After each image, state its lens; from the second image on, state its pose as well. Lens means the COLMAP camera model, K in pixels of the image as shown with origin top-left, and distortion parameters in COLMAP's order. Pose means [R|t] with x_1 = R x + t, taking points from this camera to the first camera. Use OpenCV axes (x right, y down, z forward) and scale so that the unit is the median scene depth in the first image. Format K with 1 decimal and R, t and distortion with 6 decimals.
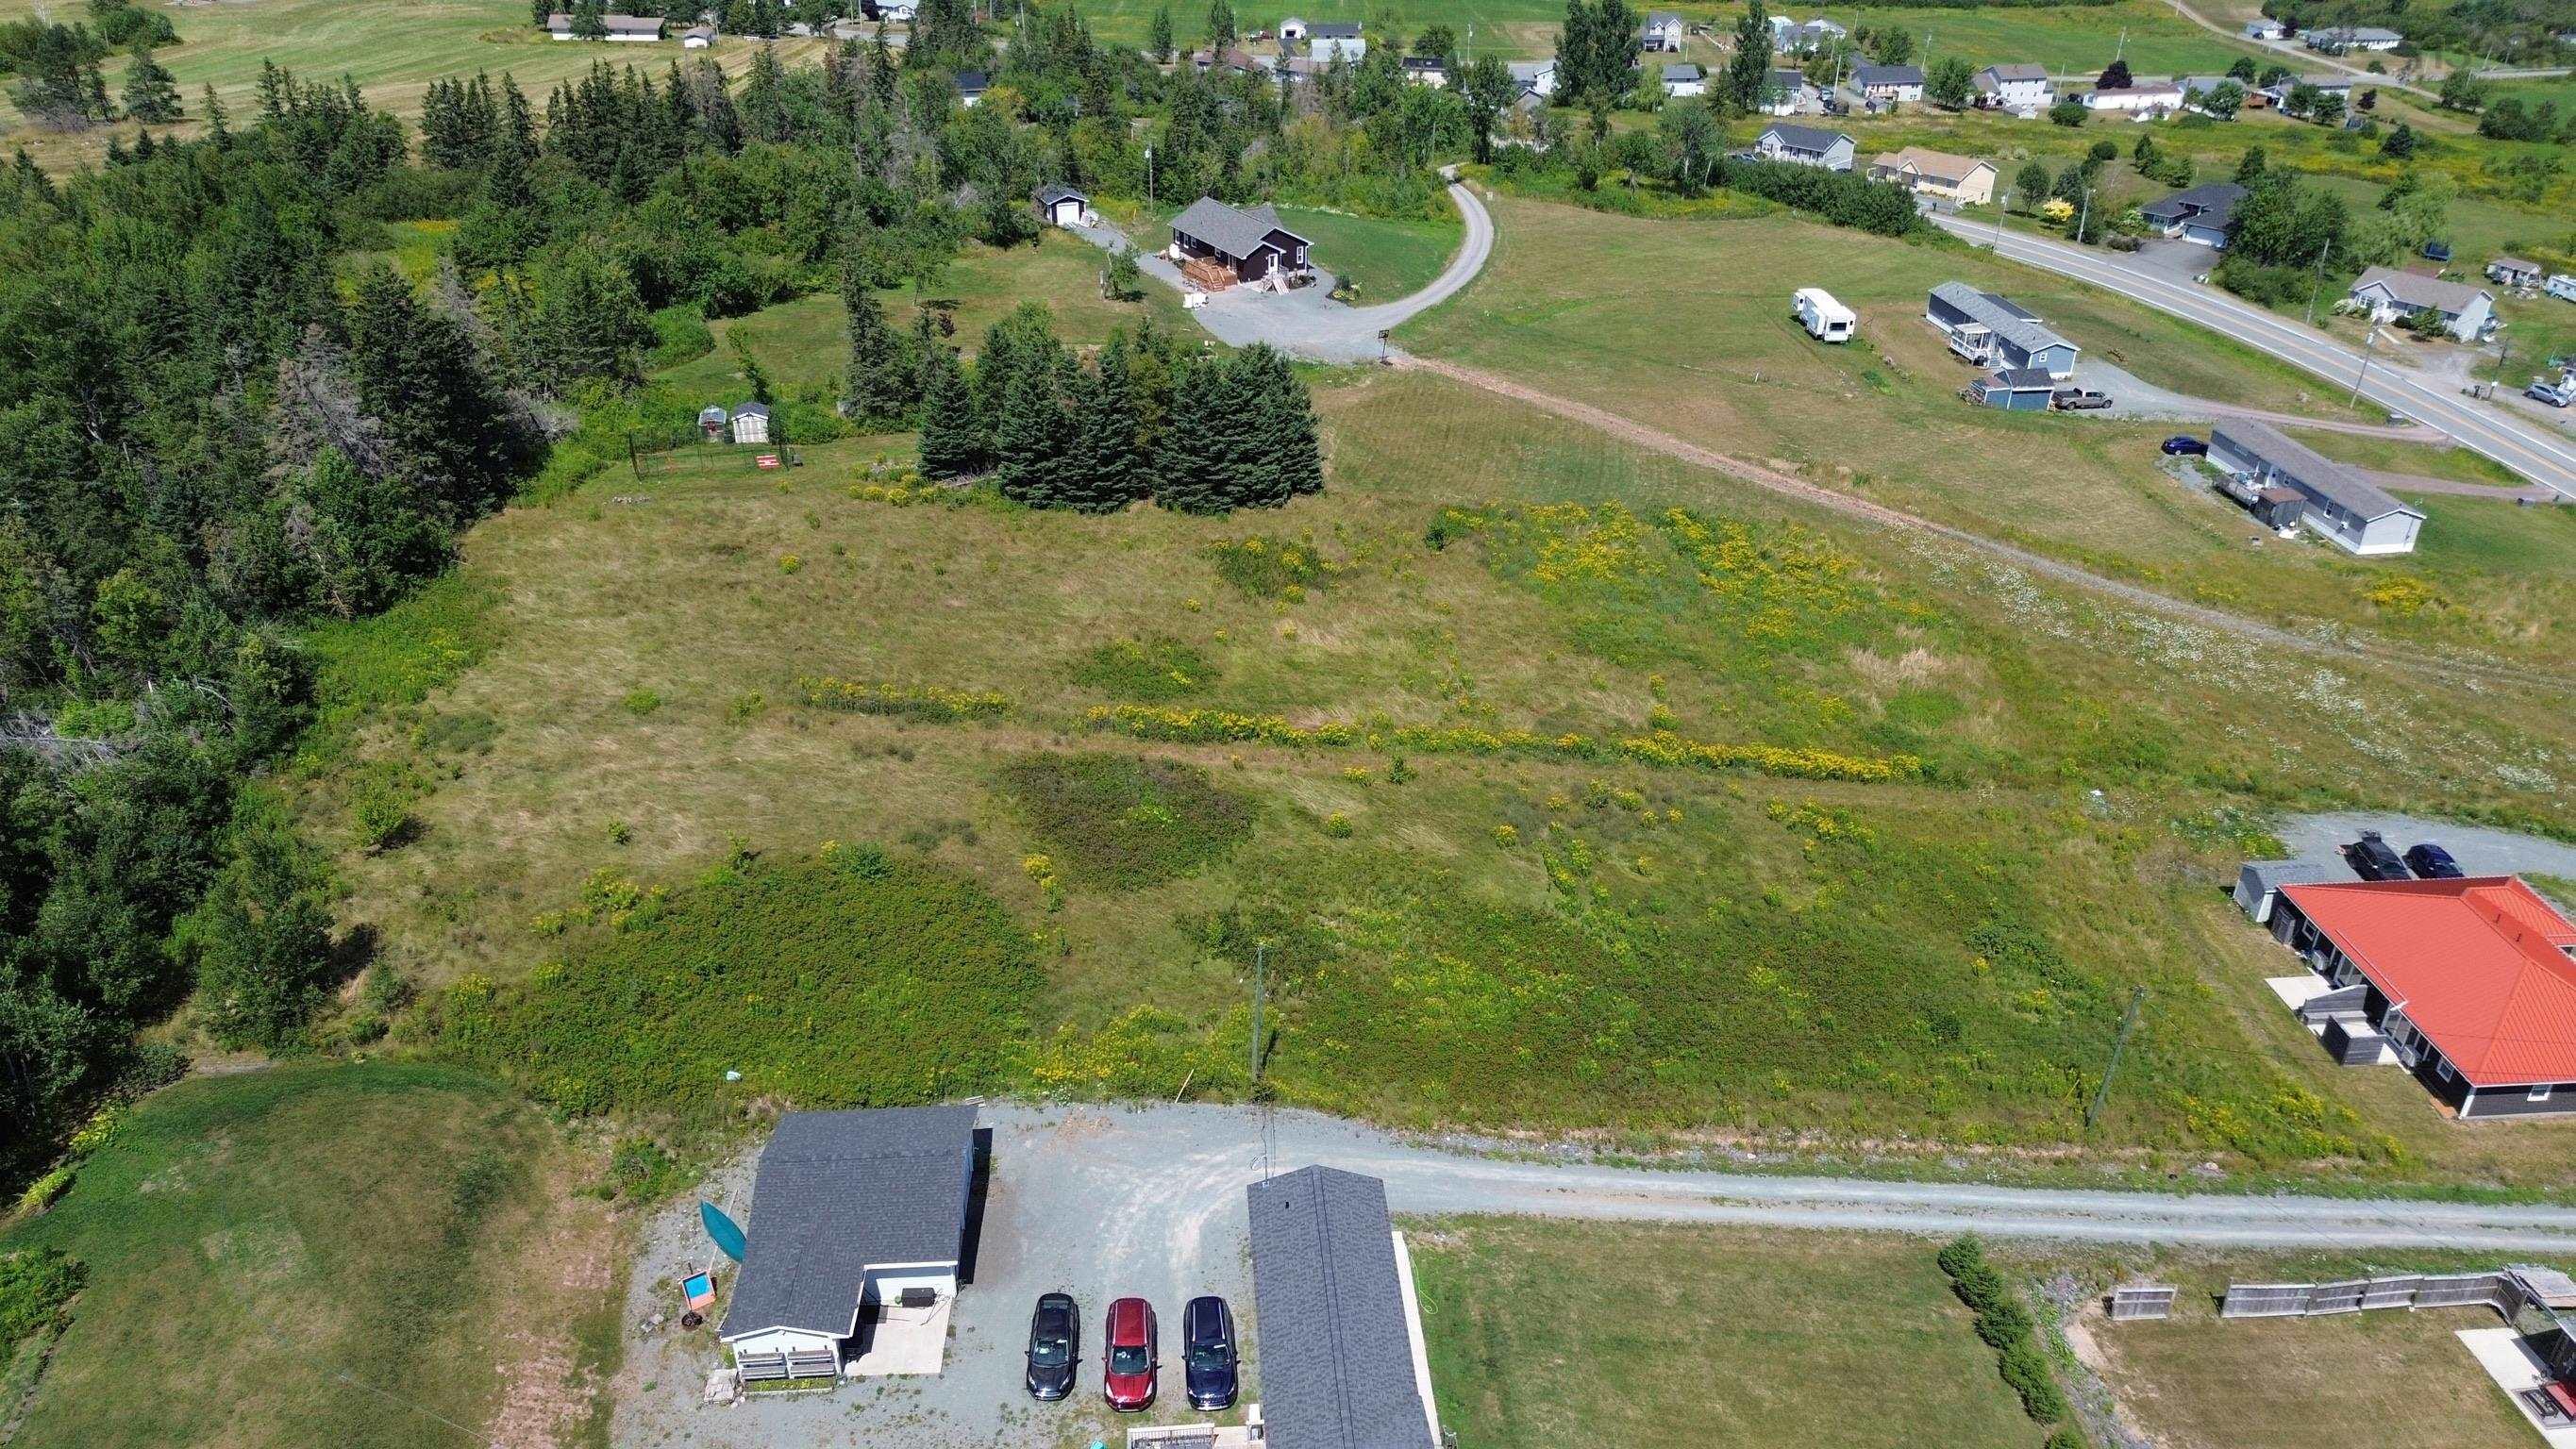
lens RADIAL K [[1813.7, 0, 1281.5], [0, 1813.7, 717.1], [0, 0, 1]] dist [0.088932, -0.101629]
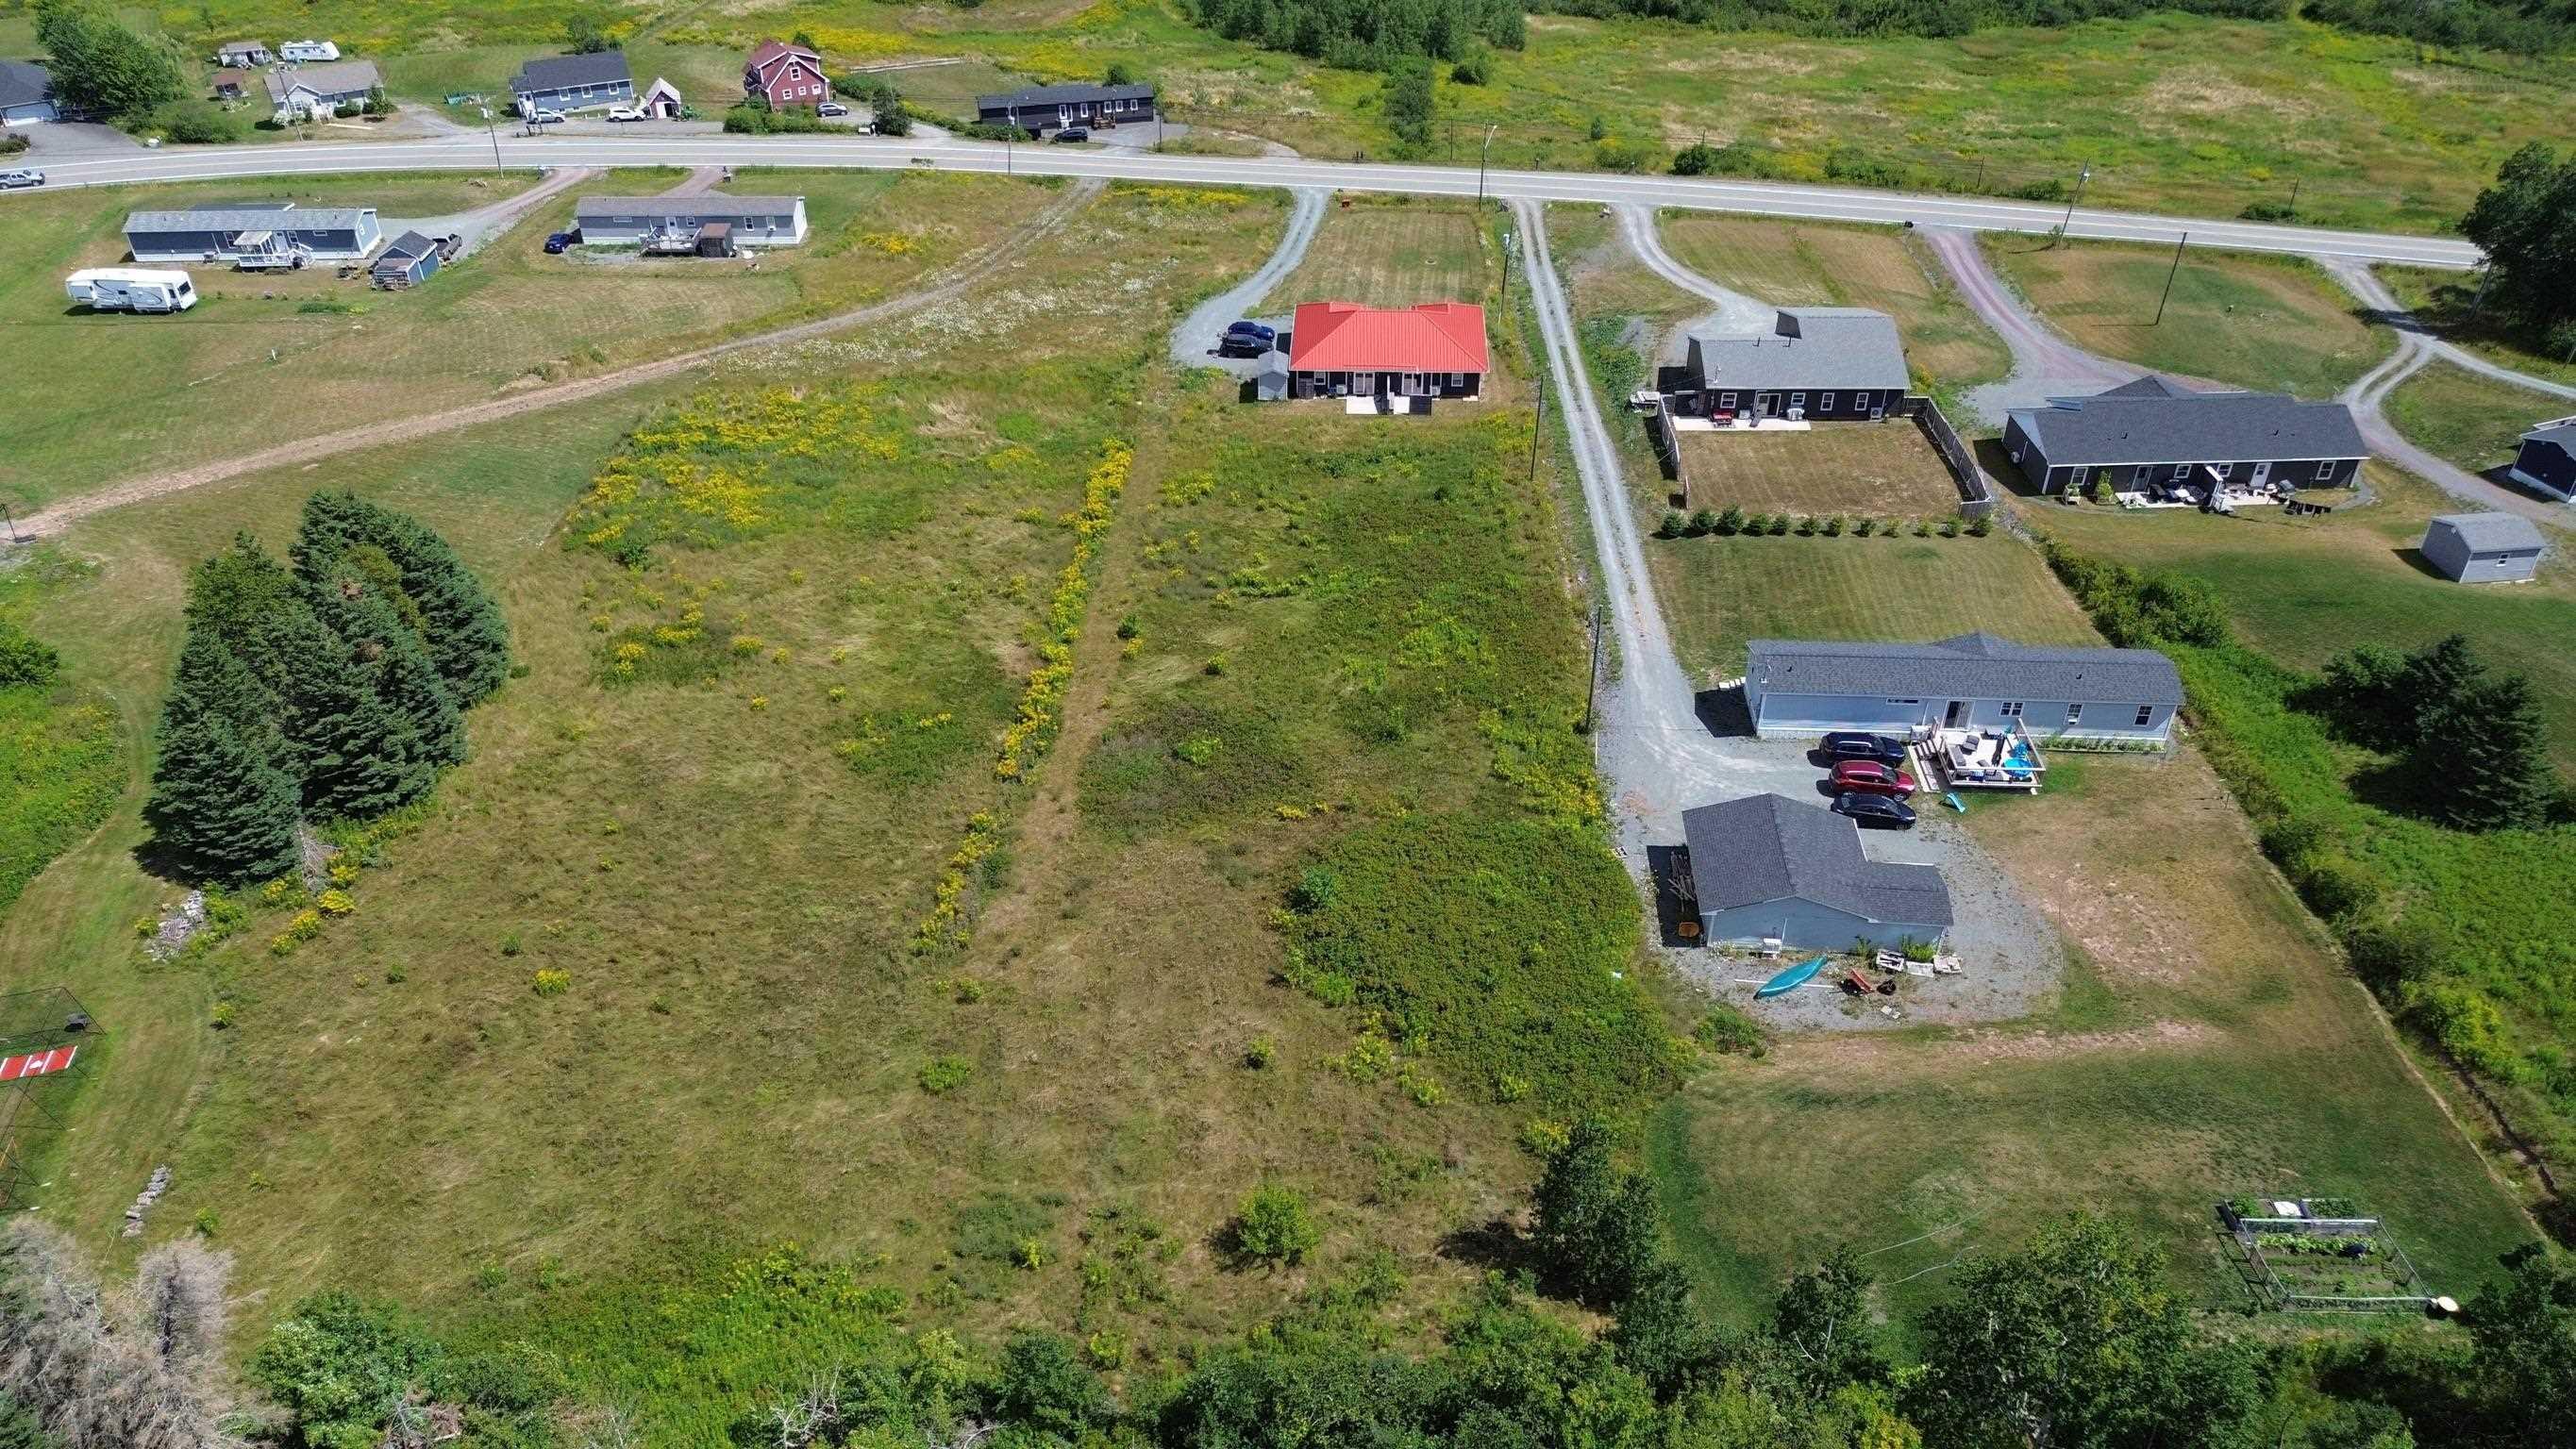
lens RADIAL K [[1824.7, 0, 1281.8], [0, 1824.7, 709.7], [0, 0, 1]] dist [0.072093, -0.075305]
pose [[0.124635, -0.577267, 0.806988, -0.655238], [0.488478, 0.743635, 0.456505, -0.304689], [-0.863629, 0.337299, 0.374665, 0.416501]]
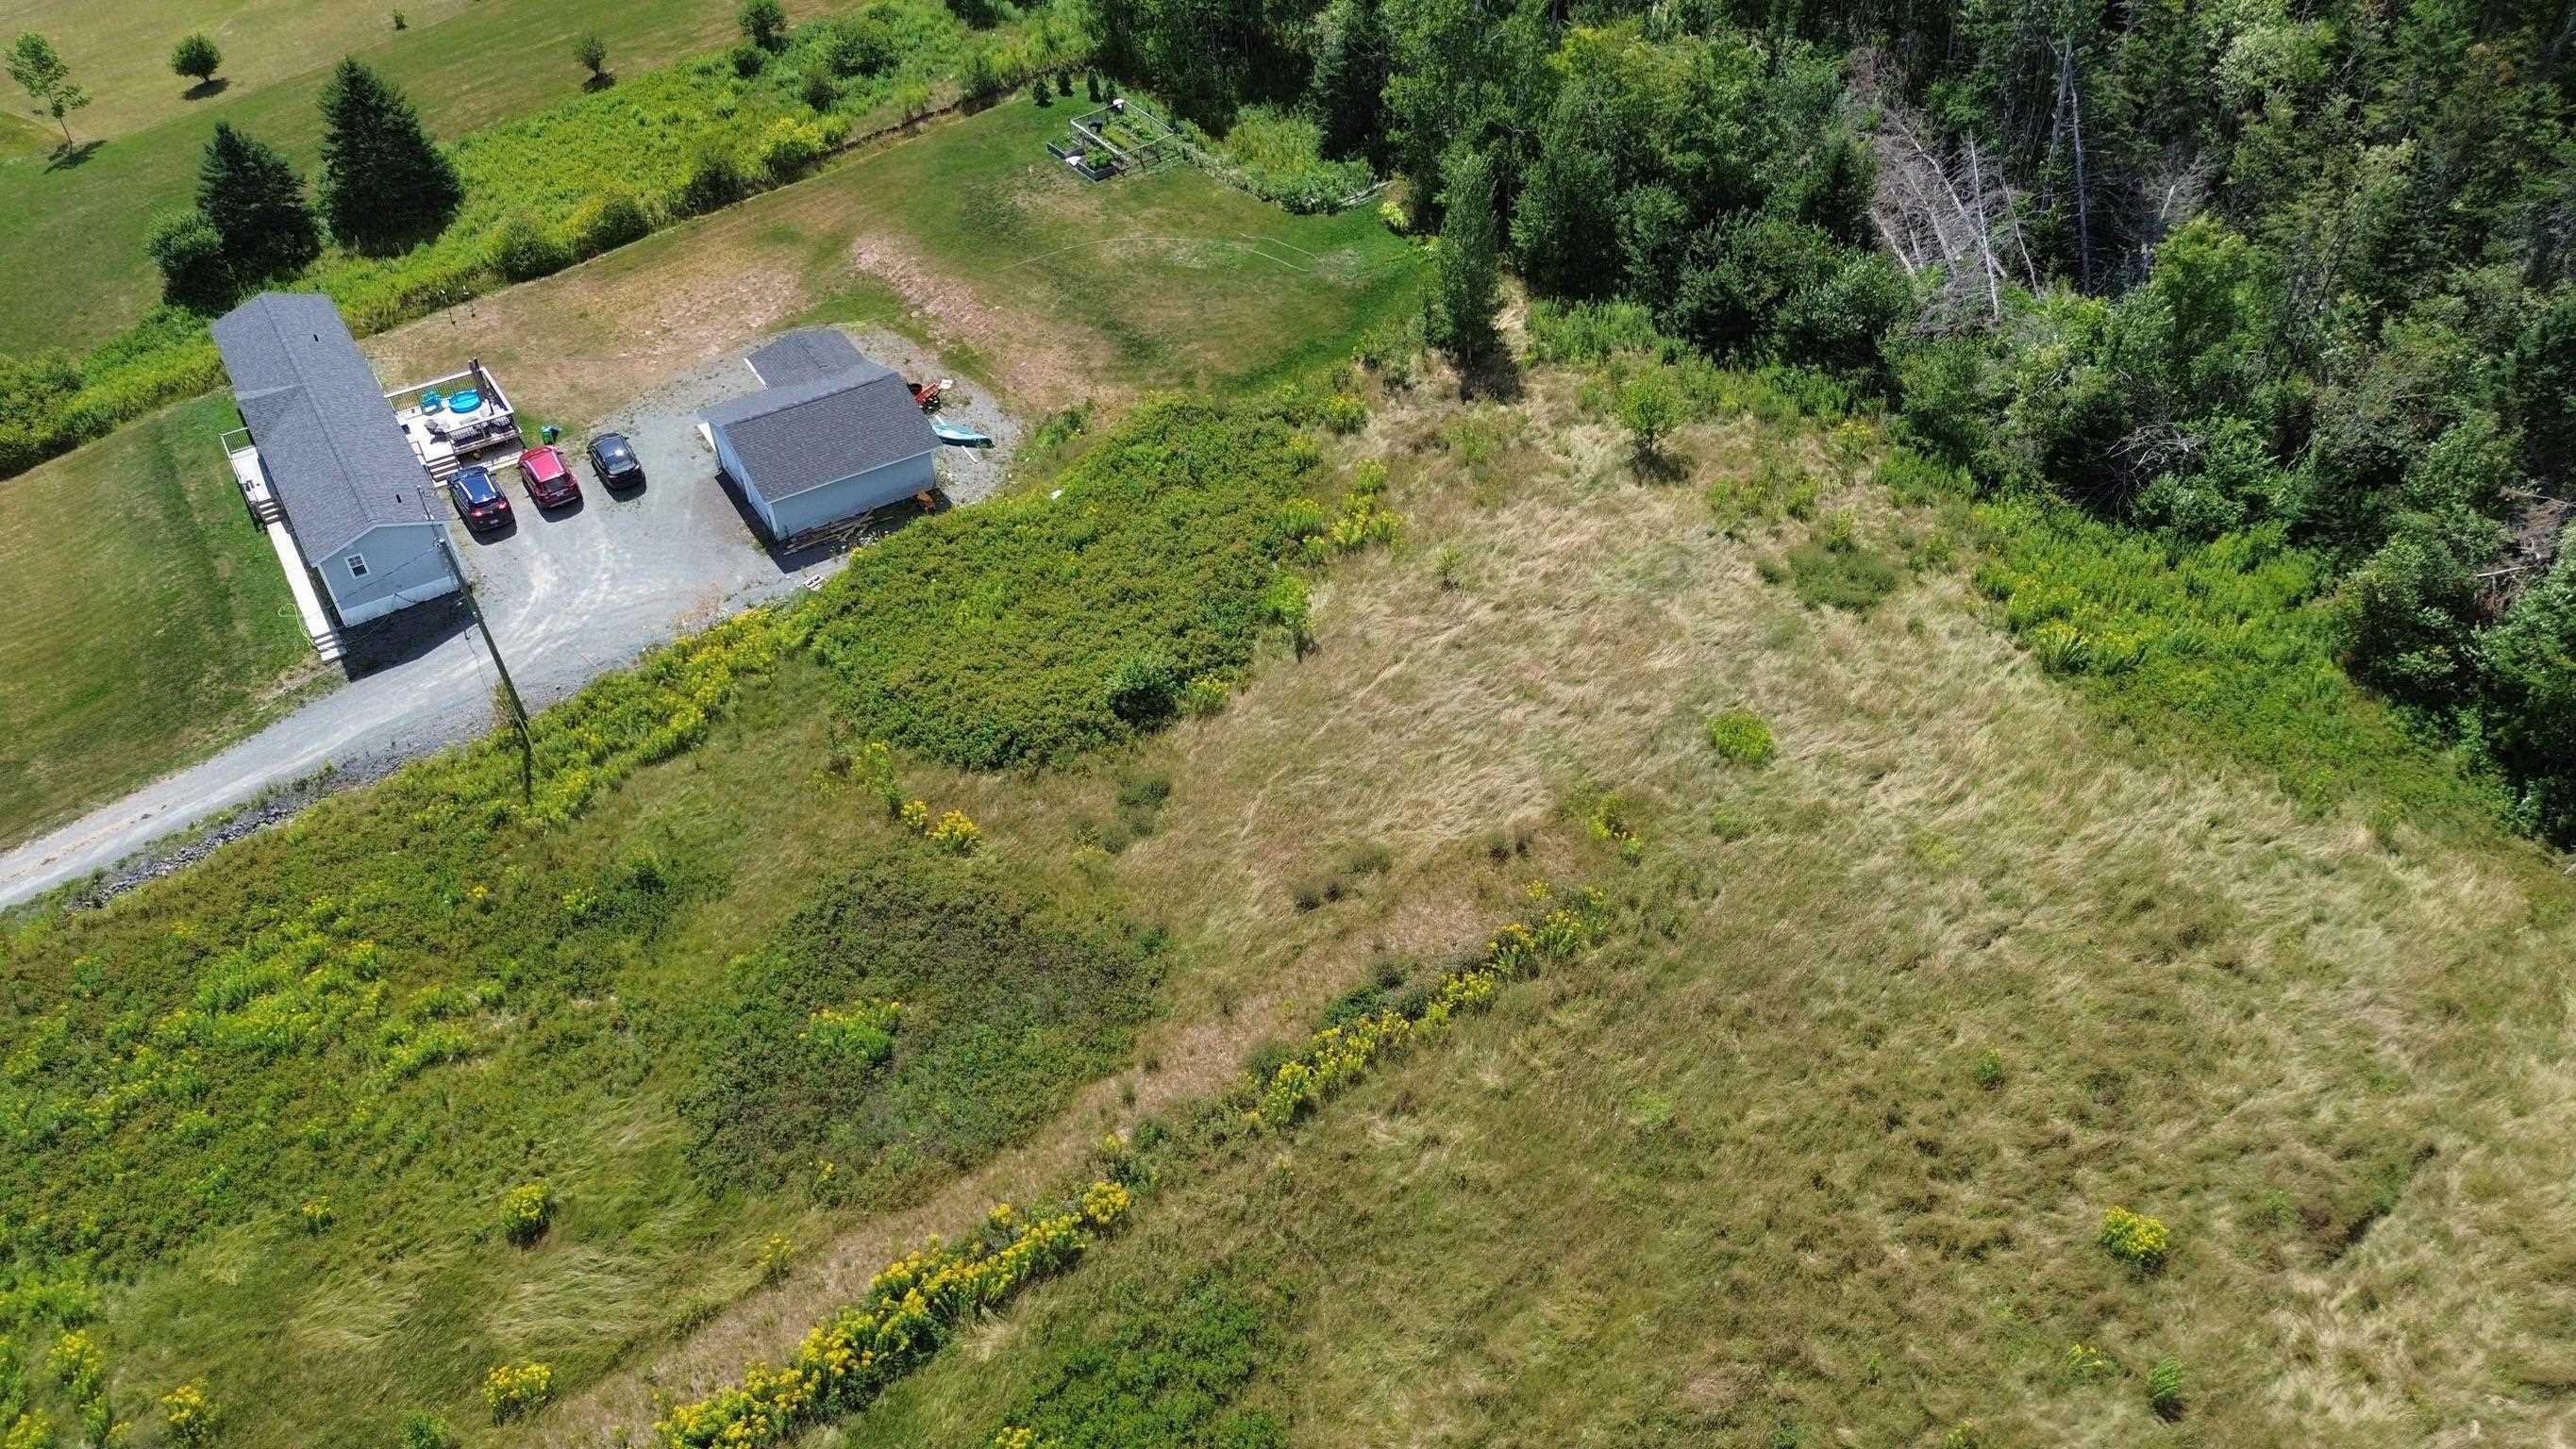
lens RADIAL K [[1813.7, 0, 1281.5], [0, 1813.7, 717.1], [0, 0, 1]] dist [0.088932, -0.101629]
pose [[-0.875742, 0.328882, -0.353431, -0.012823], [-0.214873, 0.390045, 0.895374, -0.381778], [0.432326, 0.860059, -0.270911, 0.832226]]
